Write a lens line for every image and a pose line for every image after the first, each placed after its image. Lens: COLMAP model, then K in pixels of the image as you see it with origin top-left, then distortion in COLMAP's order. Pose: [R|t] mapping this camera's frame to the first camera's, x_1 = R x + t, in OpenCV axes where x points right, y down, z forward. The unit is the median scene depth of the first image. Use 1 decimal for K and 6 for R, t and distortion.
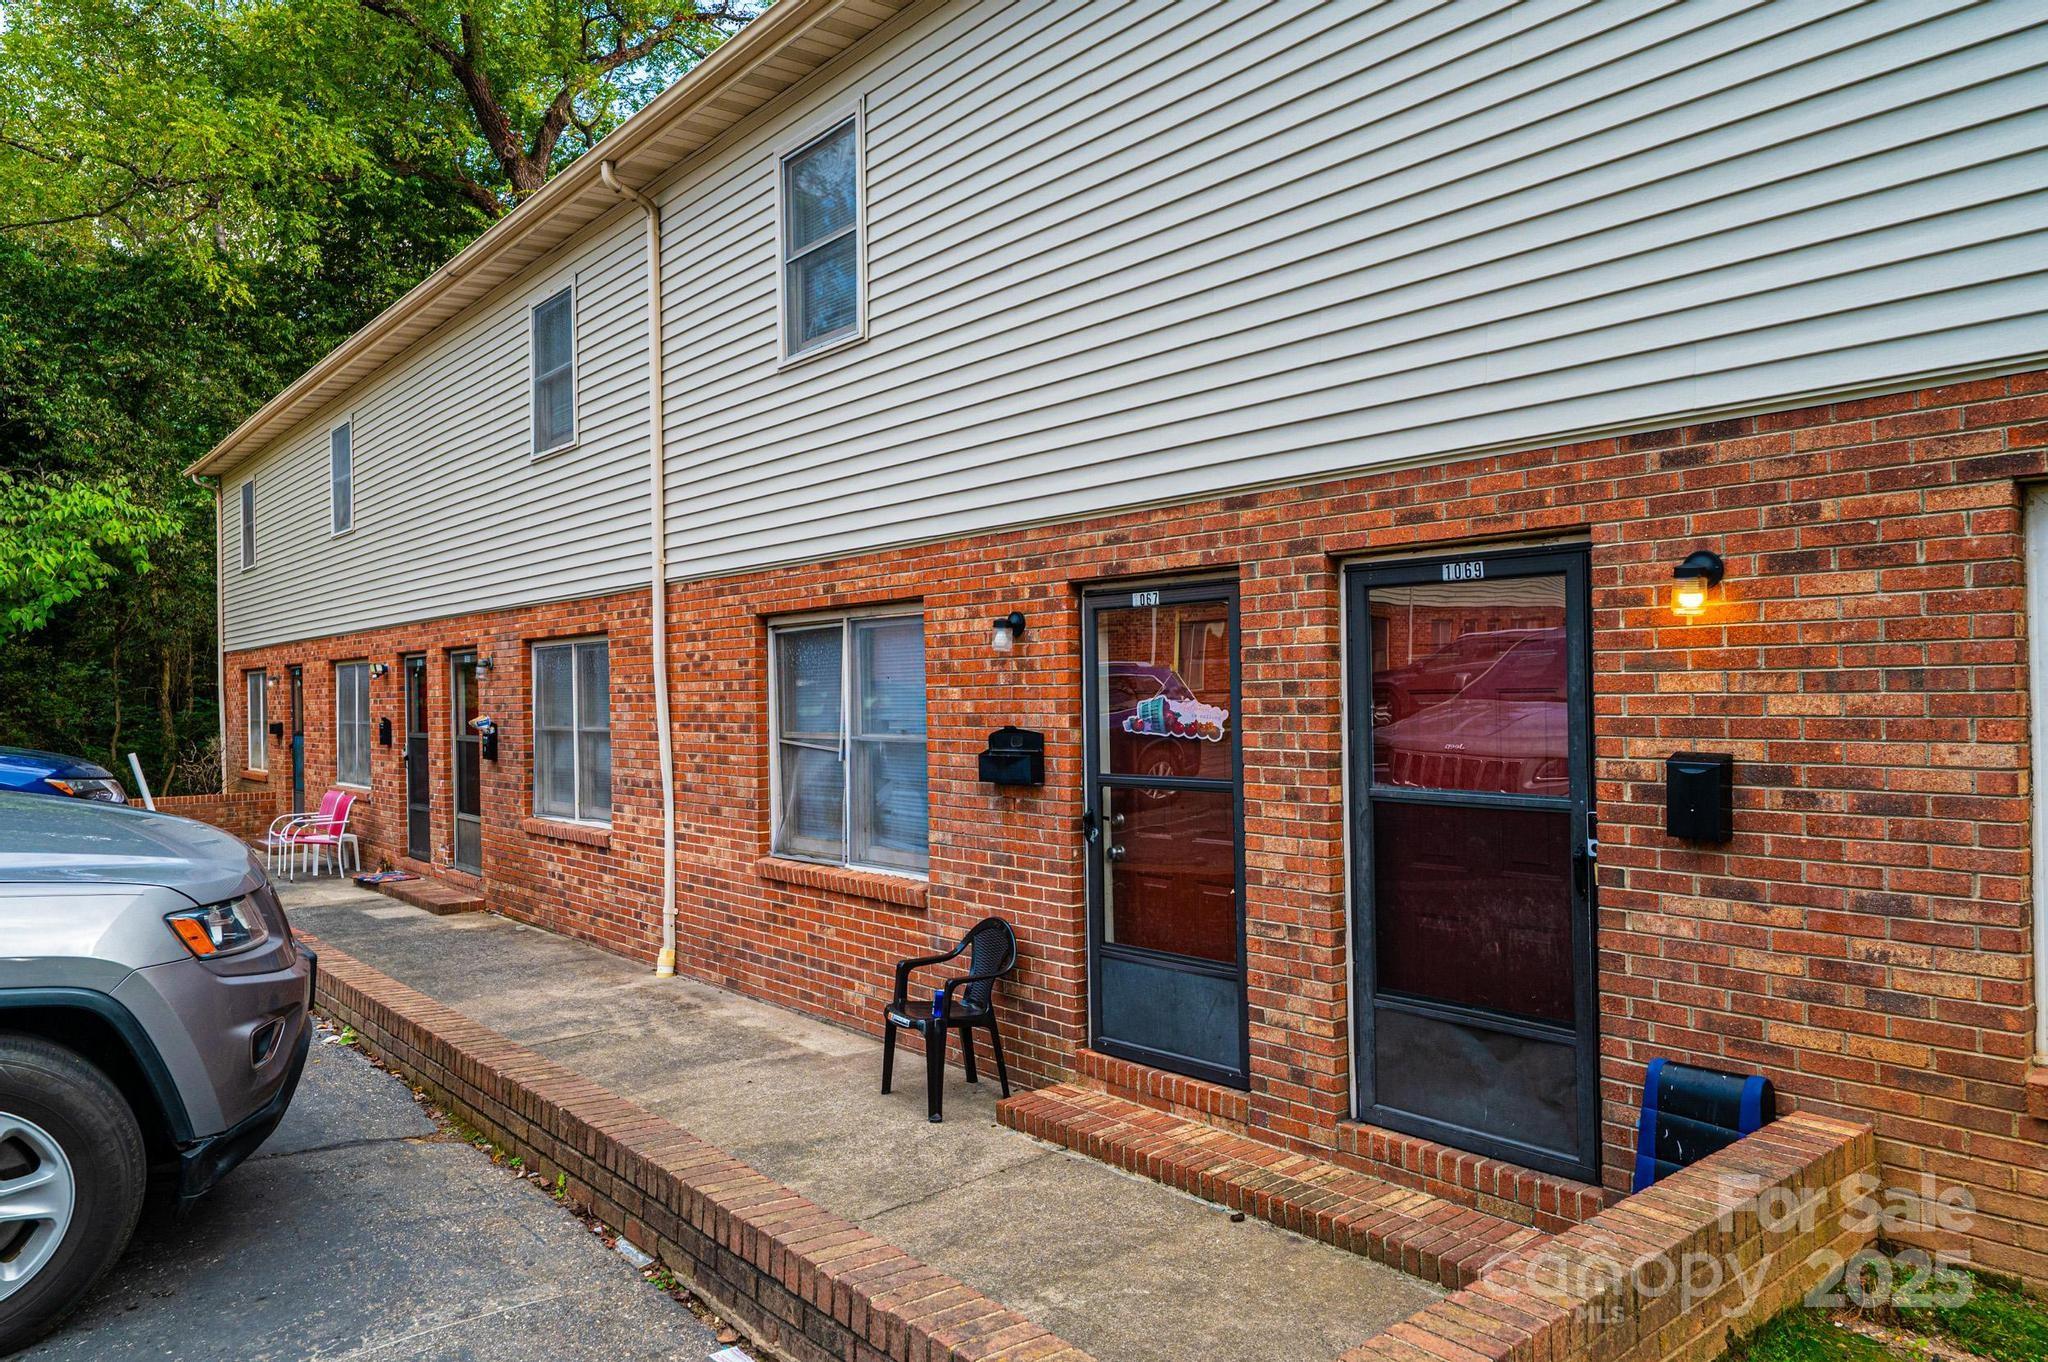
lens RADIAL K [[1372.8, 0, 1024.0], [0, 1372.8, 681.0], [0, 0, 1]] dist [0.000621, 0.002248]
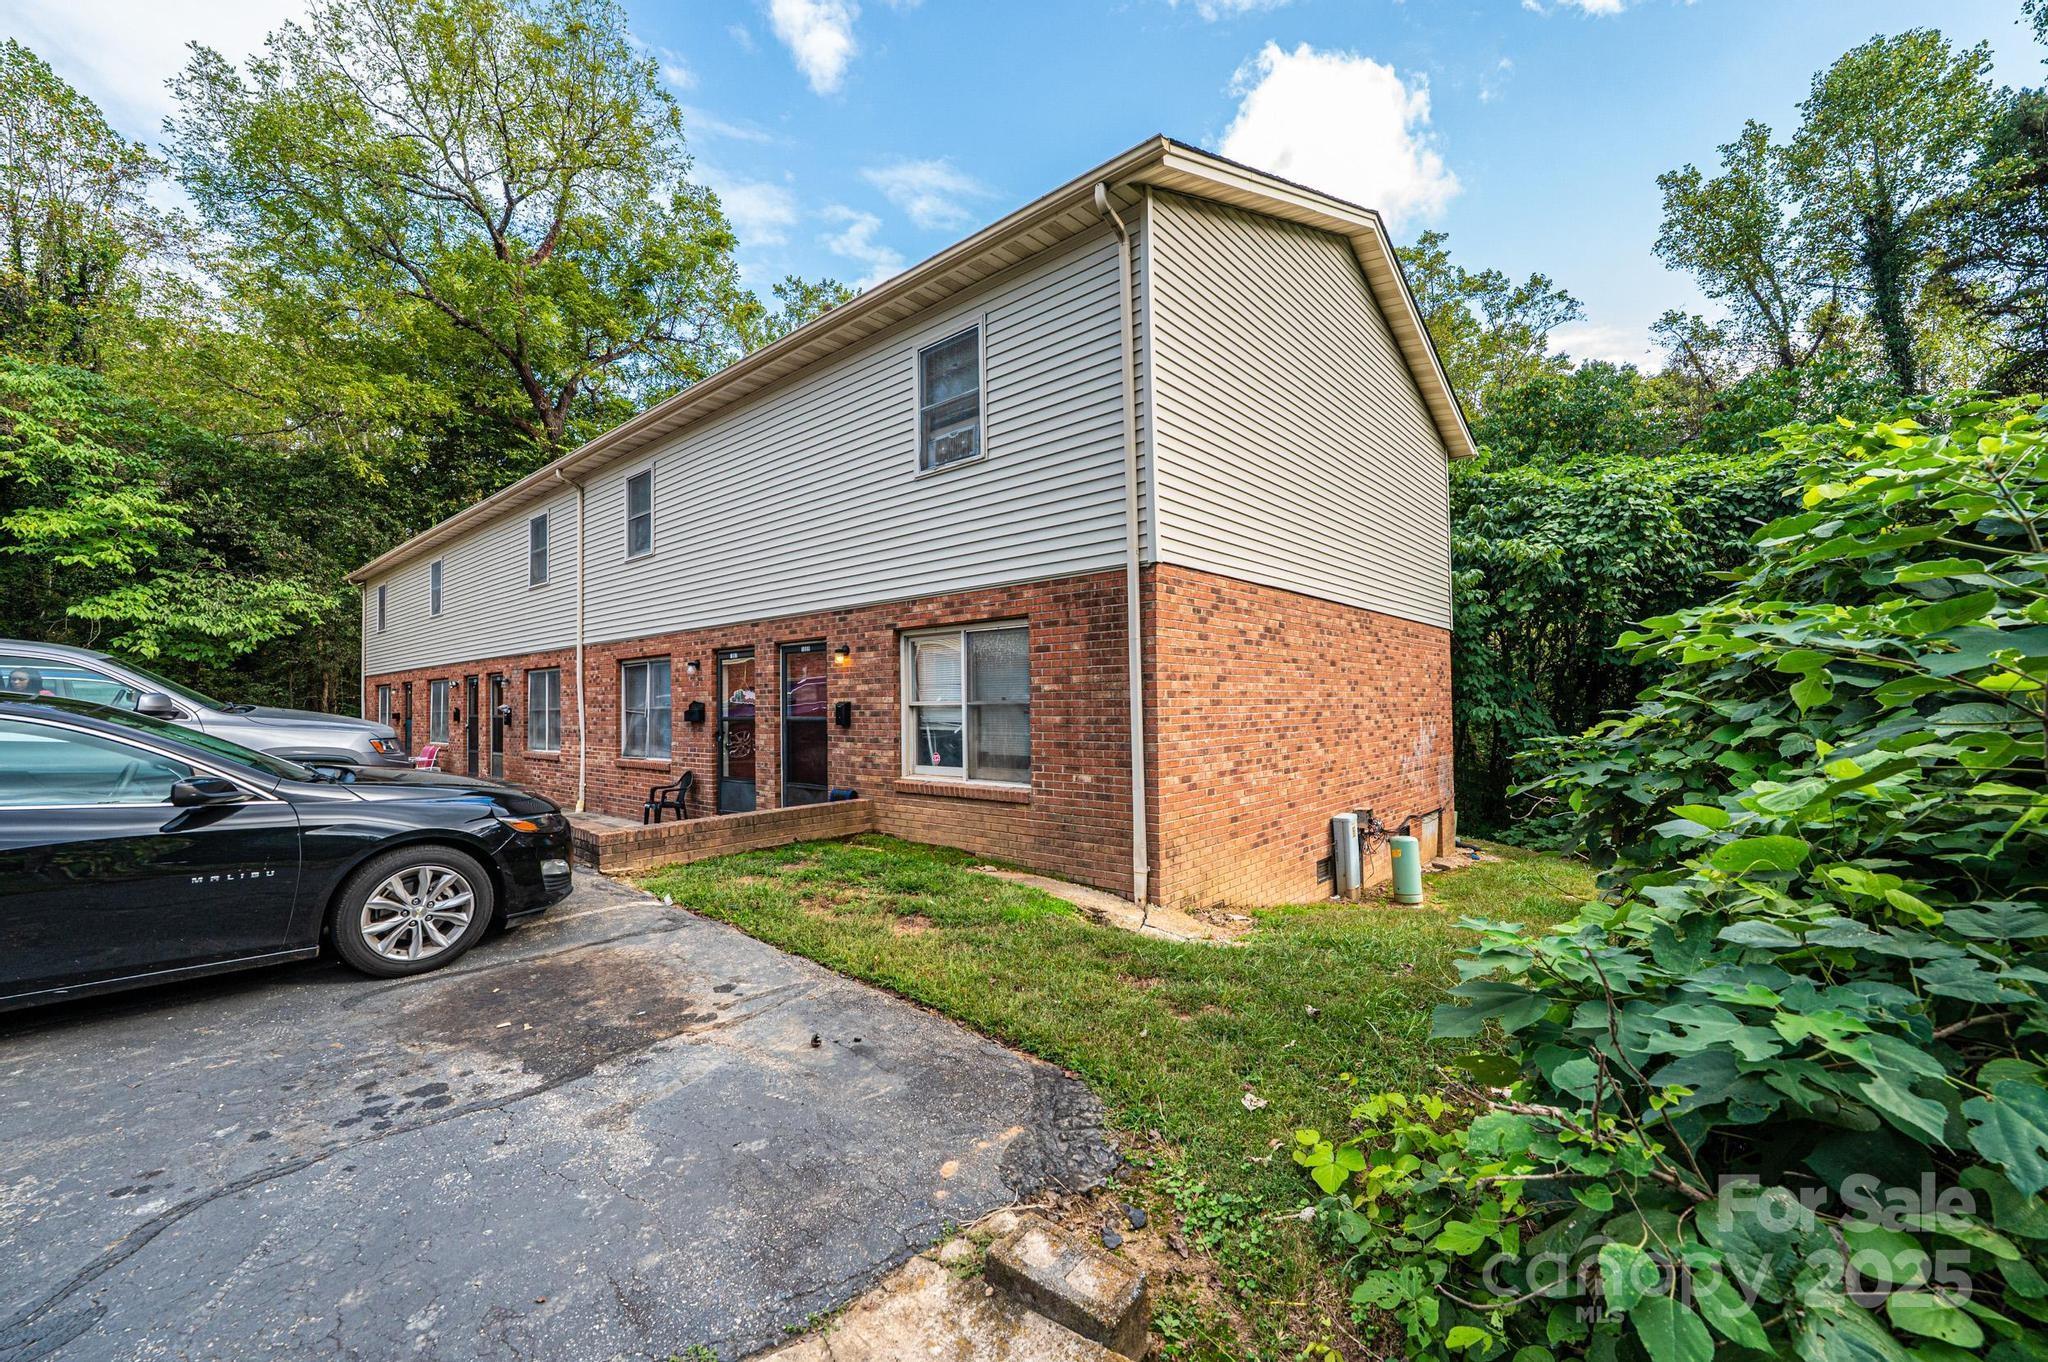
lens RADIAL K [[813.3, 0, 1022.5], [0, 813.3, 683.2], [0, 0, 1]] dist [-0.002075, 0.000318]
pose [[0.987076, 0.008970, 0.160004, 0.238073], [-0.005303, 0.999714, -0.023336, 0.019925], [-0.160167, 0.022186, 0.986841, -0.453411]]
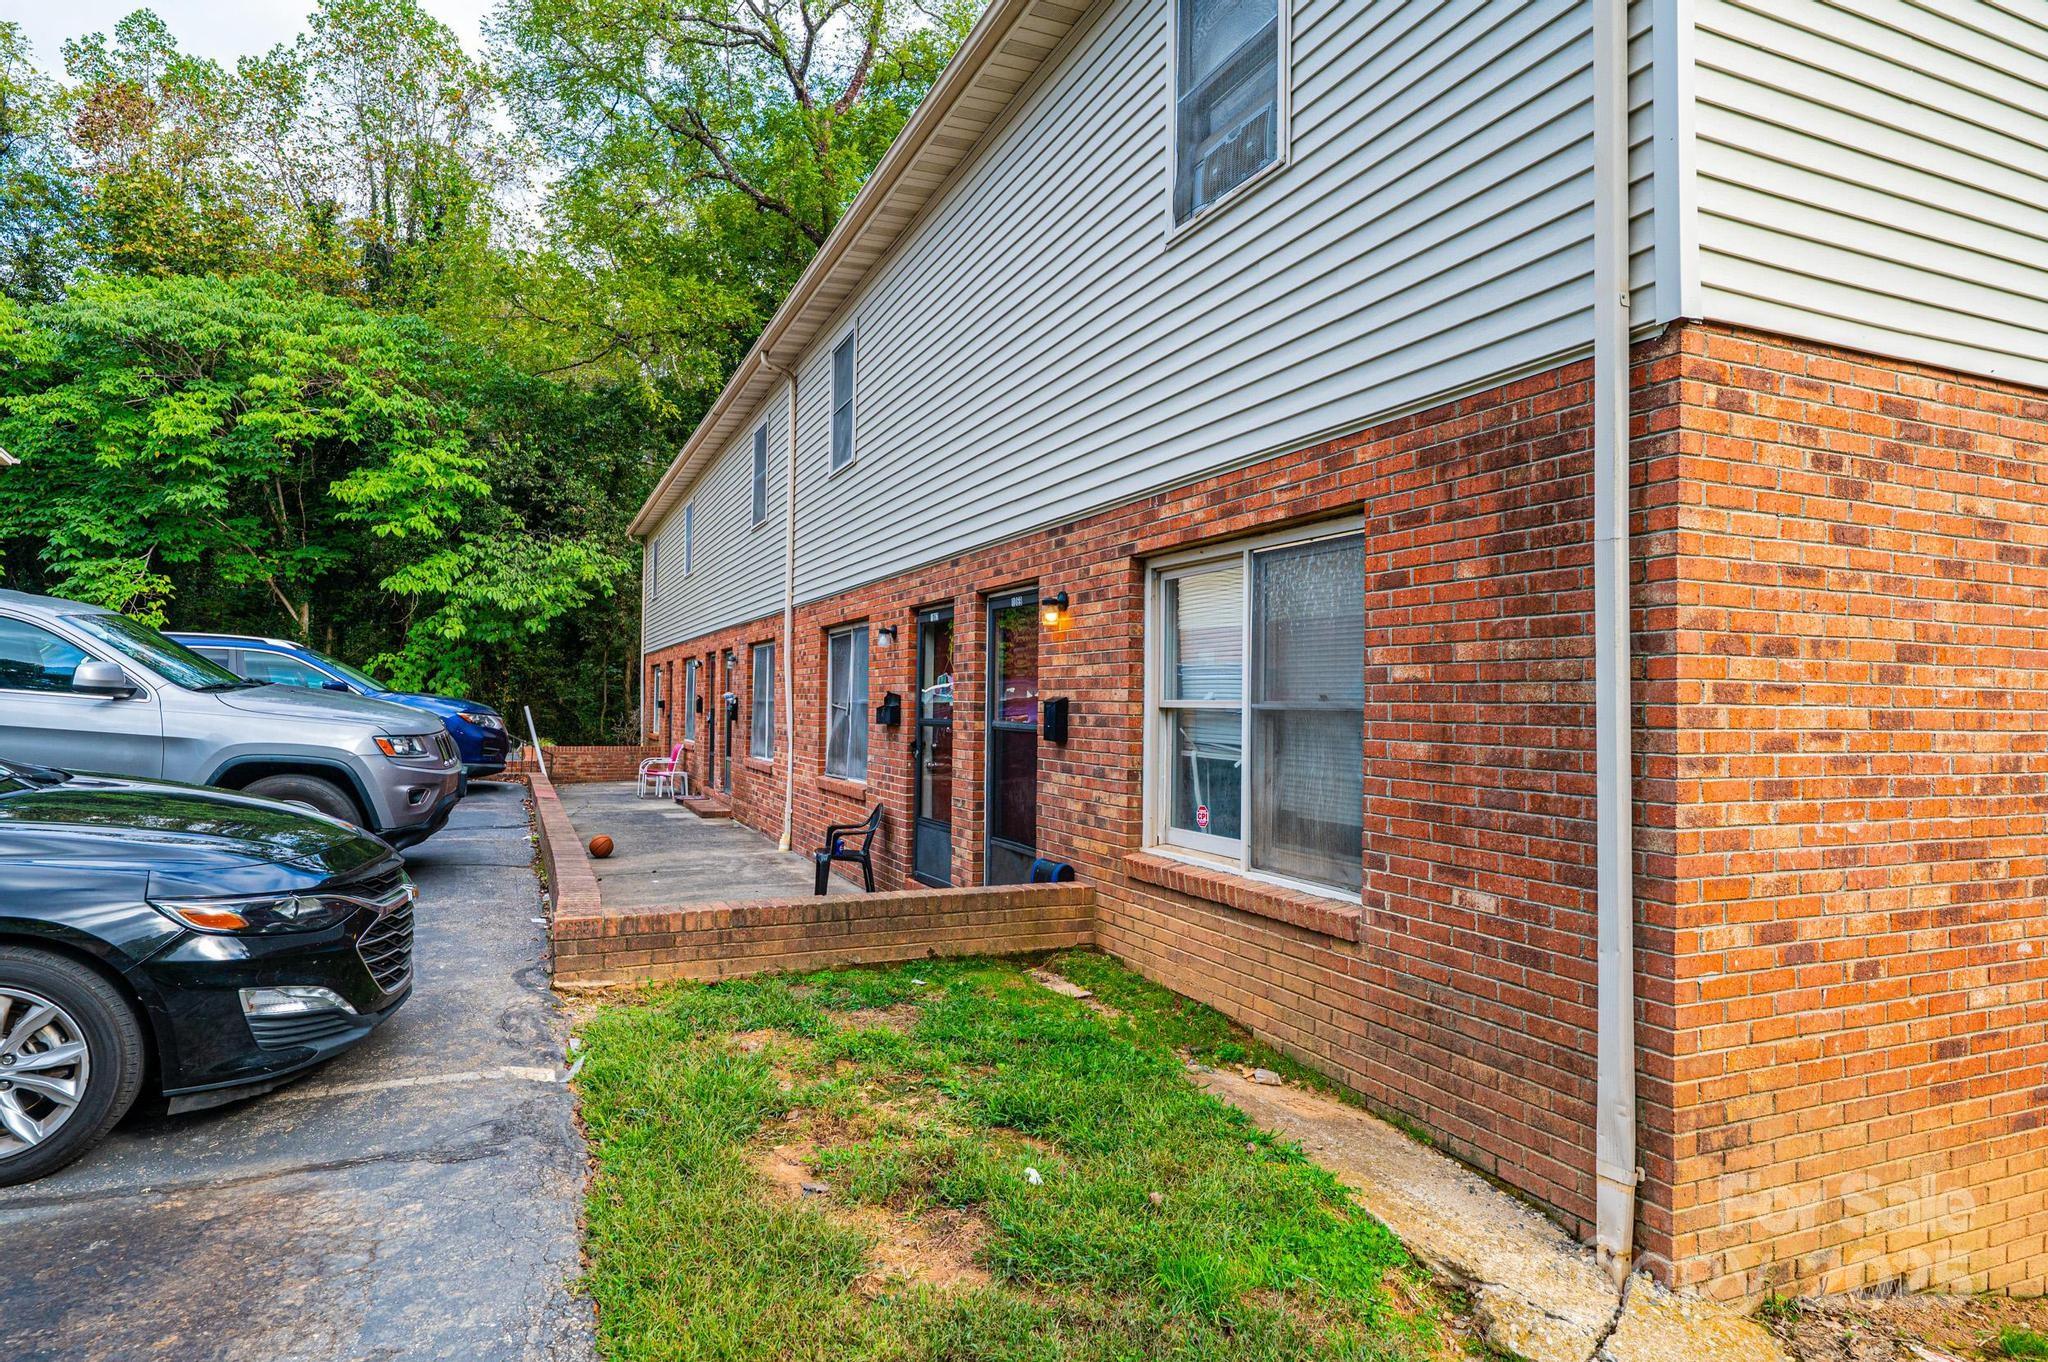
lens RADIAL K [[1175.4, 0, 1019.8], [0, 1175.4, 684.1], [0, 0, 1]] dist [-0.002744, 0.001099]
pose [[0.959342, 0.025520, -0.281090, 0.350436], [-0.028599, 0.999567, -0.006855, 0.018336], [0.280794, 0.014615, 0.959657, -0.227694]]
